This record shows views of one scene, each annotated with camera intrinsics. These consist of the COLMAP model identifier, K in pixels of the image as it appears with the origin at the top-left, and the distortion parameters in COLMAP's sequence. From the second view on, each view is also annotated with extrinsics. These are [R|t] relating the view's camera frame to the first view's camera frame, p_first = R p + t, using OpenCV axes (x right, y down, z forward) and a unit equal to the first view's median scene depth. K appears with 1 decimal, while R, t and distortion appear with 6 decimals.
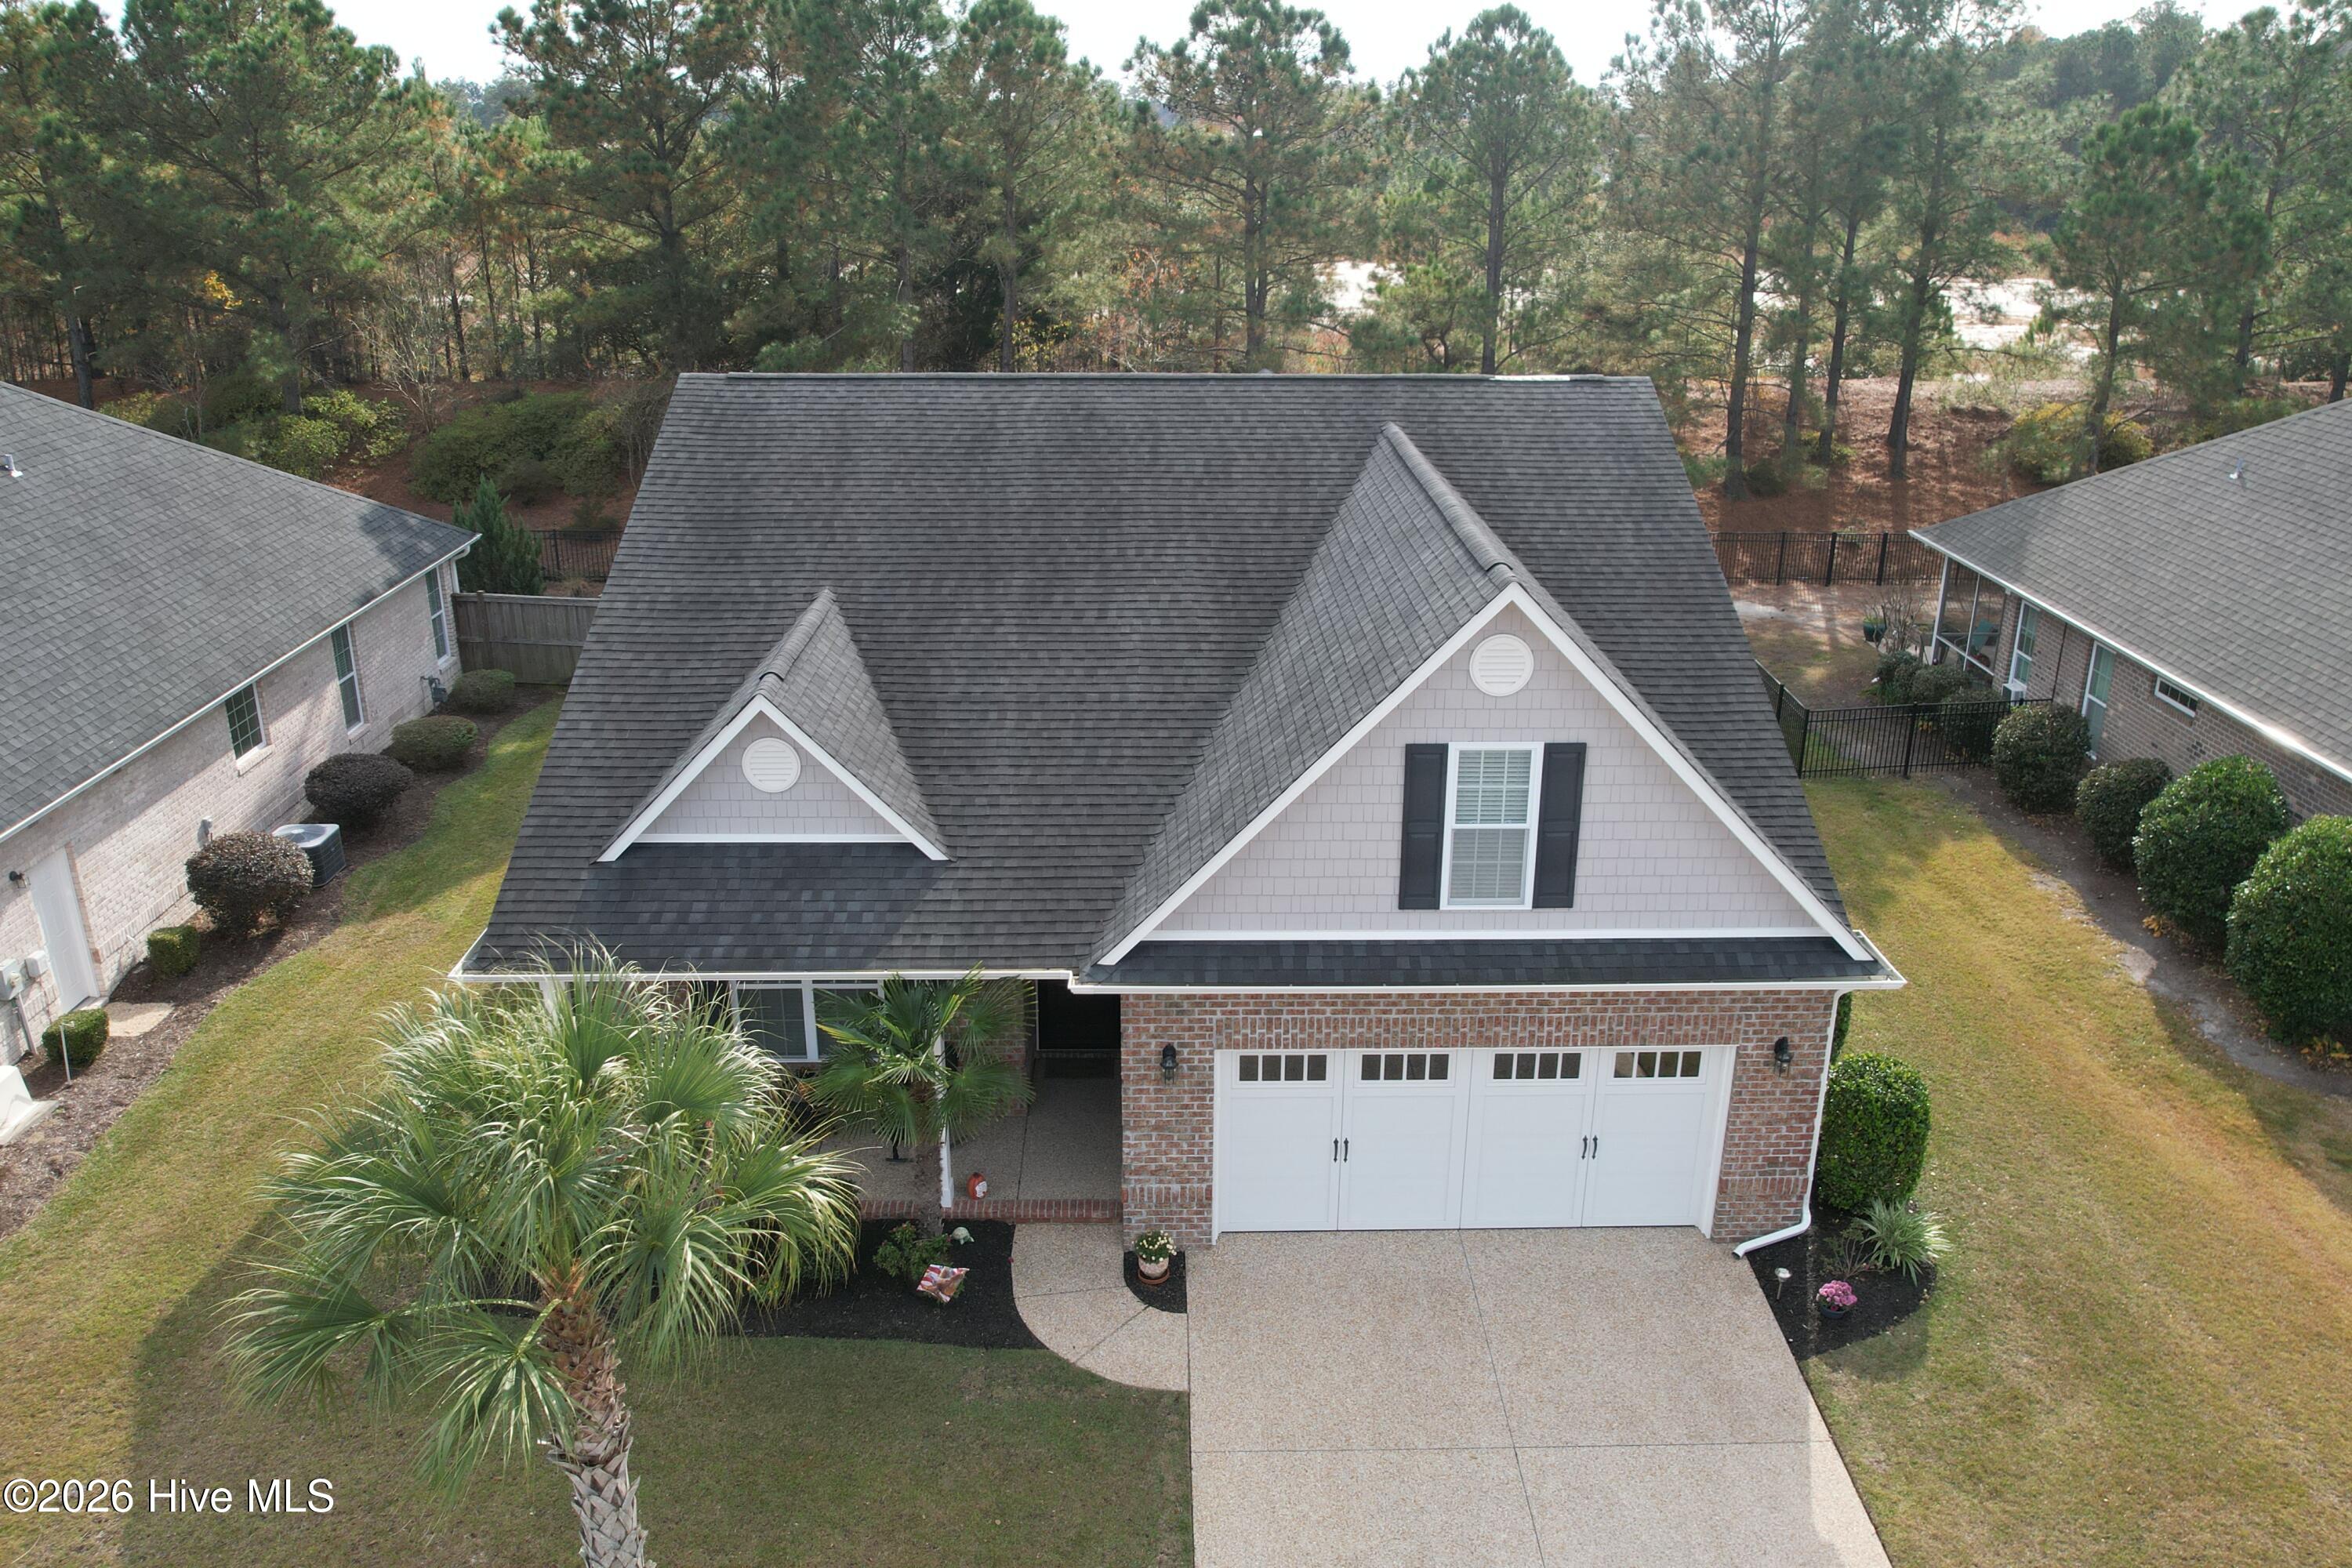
lens RADIAL K [[1779.3, 0, 1186.0], [0, 1779.3, 783.7], [0, 0, 1]] dist [-0.056047, 0.063610]
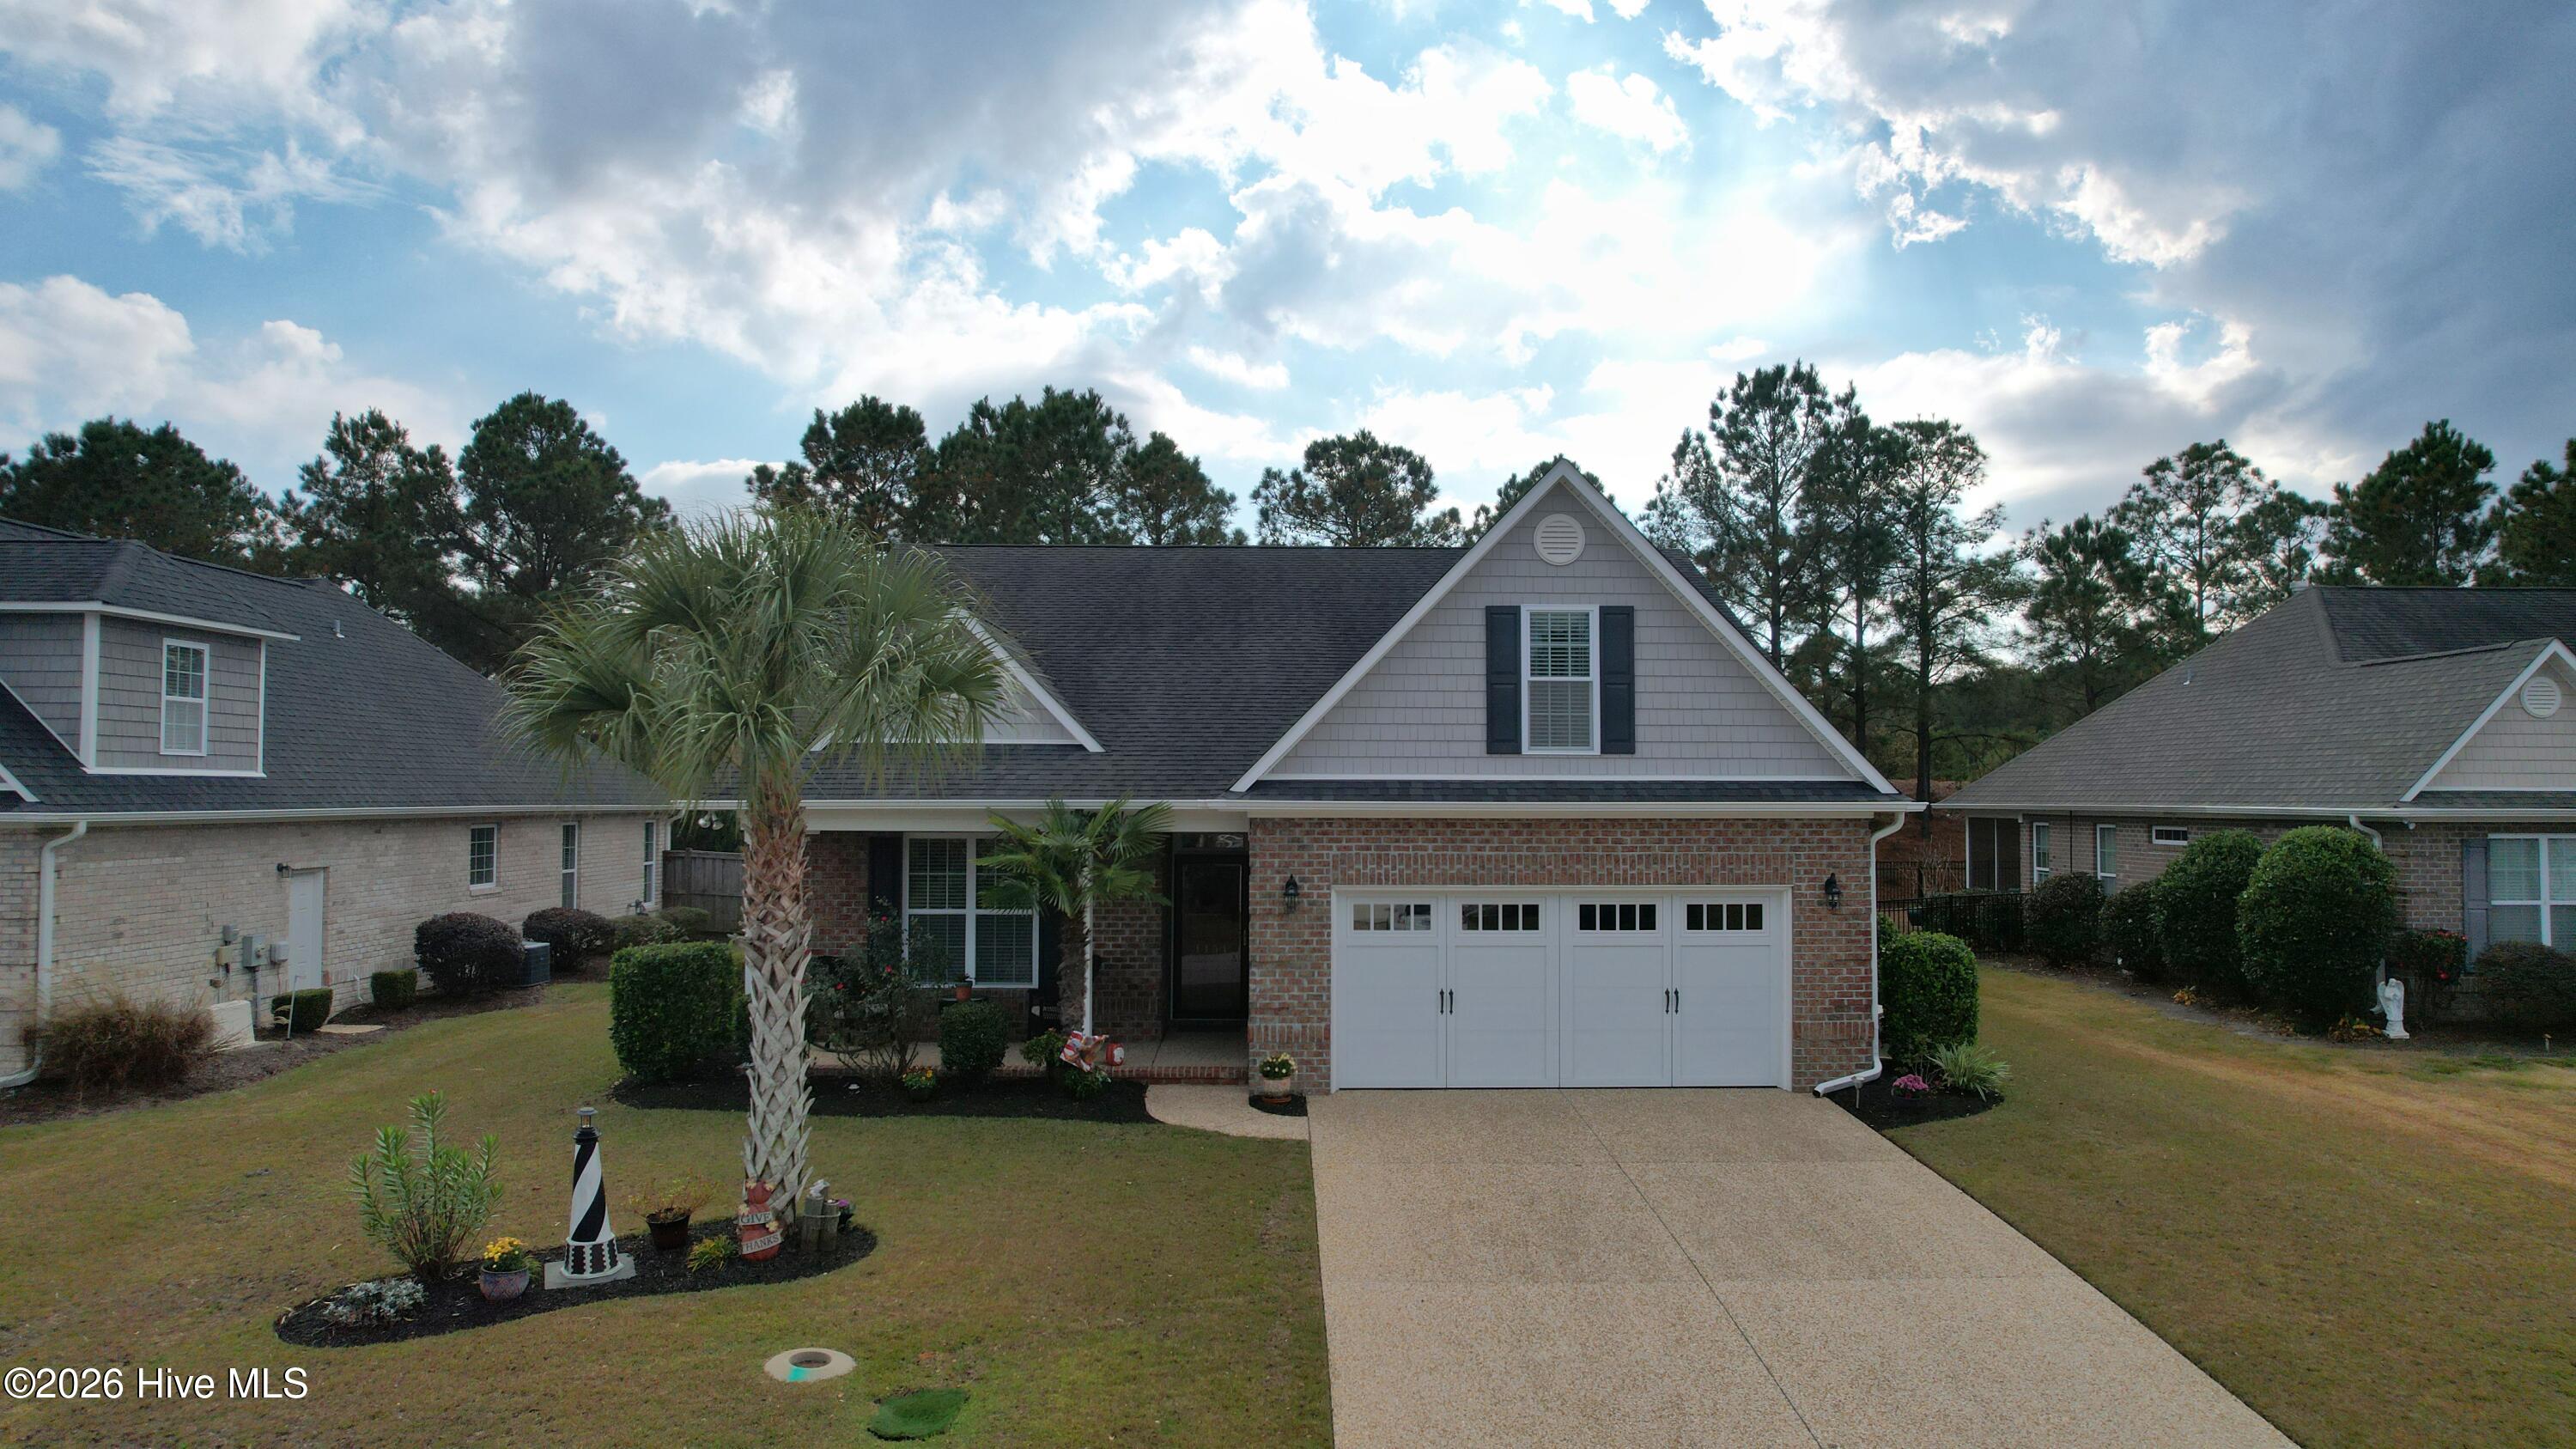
lens RADIAL K [[1627.1, 0, 1300.0], [0, 1627.1, 735.6], [0, 0, 1]] dist [-0.033636, -0.000330]
pose [[0.999999, -0.001189, -0.000748, -0.002997], [0.000808, 0.922604, -0.385747, 0.455481], [0.001148, 0.385746, 0.922604, 0.002909]]
